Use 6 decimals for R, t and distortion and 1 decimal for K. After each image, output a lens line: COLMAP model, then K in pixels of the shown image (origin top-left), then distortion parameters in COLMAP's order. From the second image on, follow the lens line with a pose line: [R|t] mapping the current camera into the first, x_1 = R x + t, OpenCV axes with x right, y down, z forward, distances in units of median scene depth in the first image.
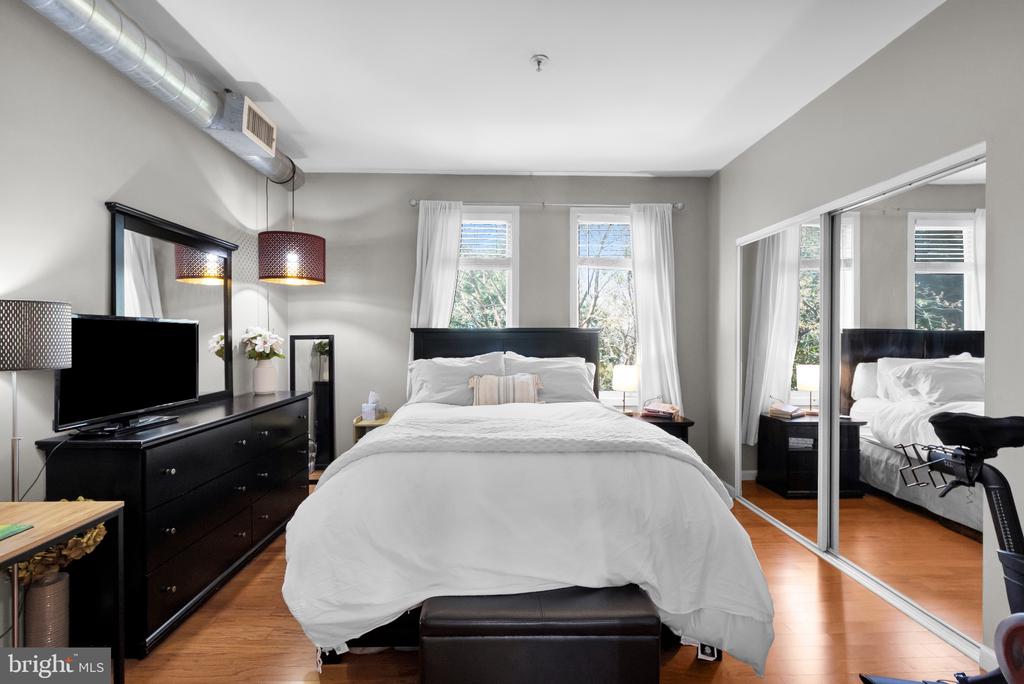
lens RADIAL K [[440.4, 0, 506.3], [0, 440.4, 343.1], [0, 0, 1]] dist [-0.000302, -0.000223]
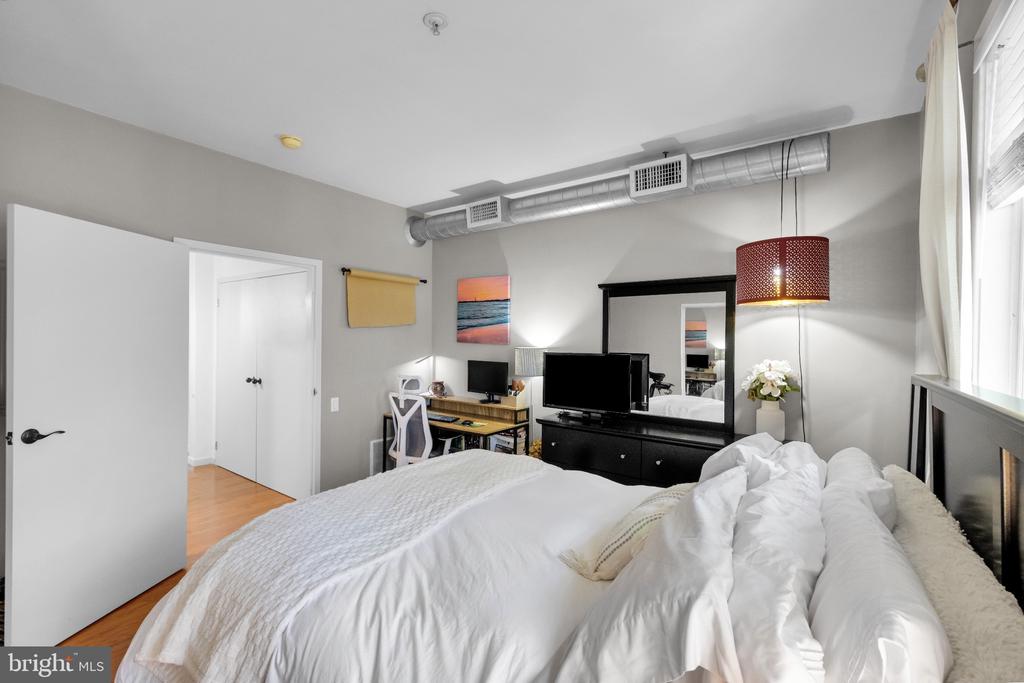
lens RADIAL K [[440.4, 0, 506.3], [0, 440.4, 342.6], [0, 0, 1]] dist [-0.000302, -0.000223]
pose [[-0.613778, -0.007992, -0.789438, 0.350538], [-0.029541, 0.999481, 0.012849, -0.057097], [0.788925, 0.031207, -0.613696, 0.947858]]
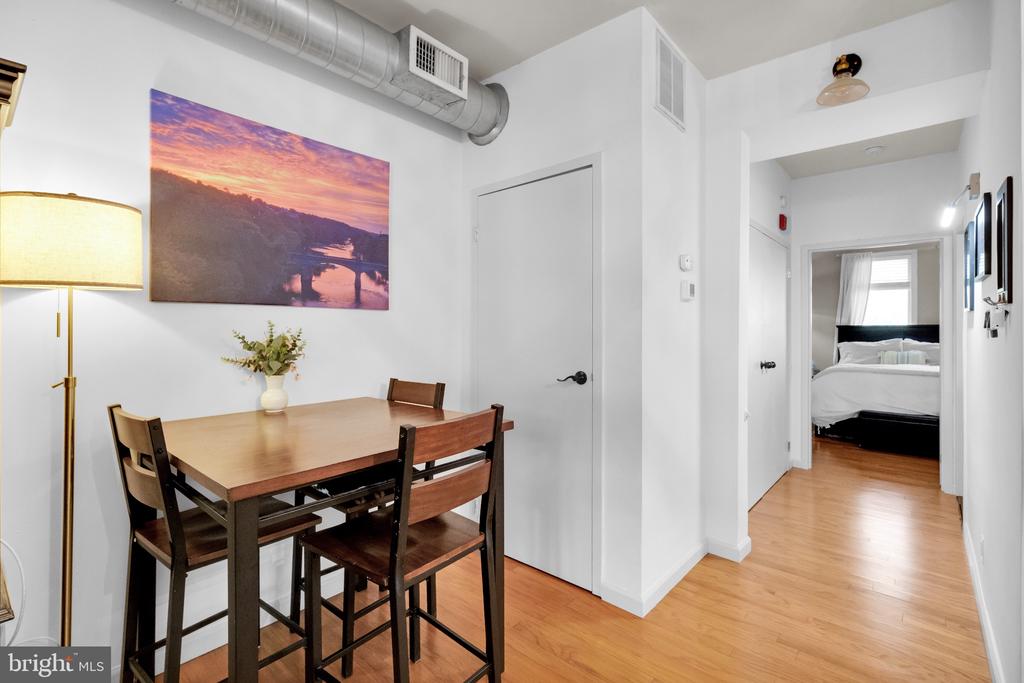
lens RADIAL K [[469.2, 0, 510.6], [0, 469.2, 331.0], [0, 0, 1]] dist [0.003095, 0.000452]
pose [[0.734043, -0.003234, -0.679095, 0.110938], [-0.007226, 0.999895, -0.012572, 0.022815], [0.679064, 0.014136, 0.733943, -1.319336]]
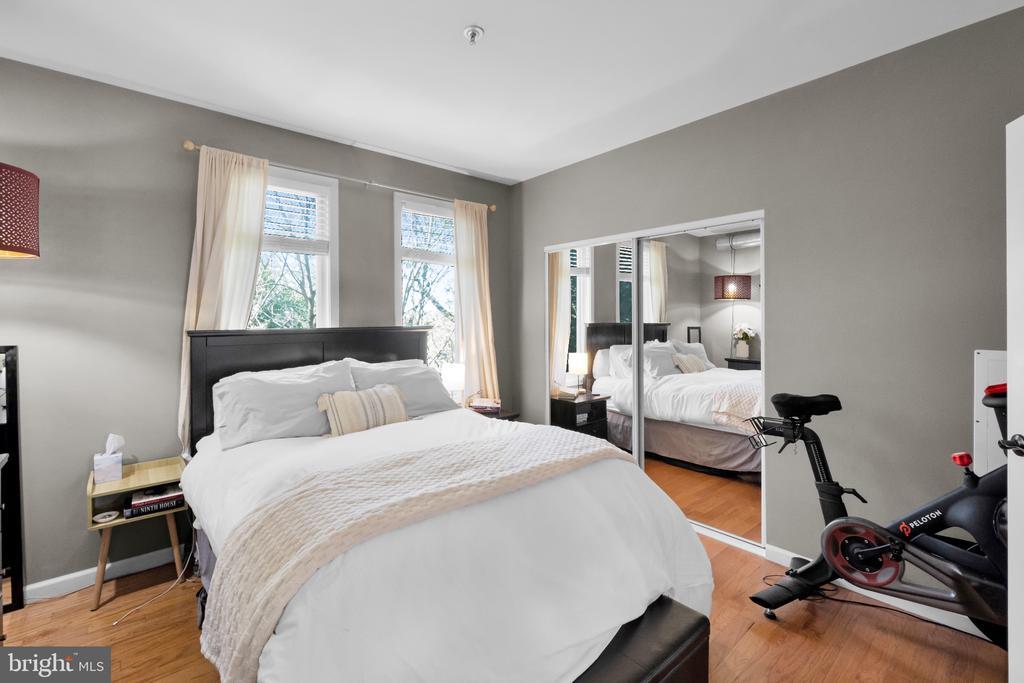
lens RADIAL K [[449.6, 0, 494.2], [0, 449.6, 322.3], [0, 0, 1]] dist [0.000392, -0.000071]
pose [[0.786872, -0.008658, 0.617056, -0.272963], [0.015347, 0.999867, -0.005540, -0.036077], [-0.616926, 0.013829, 0.786900, 0.166966]]
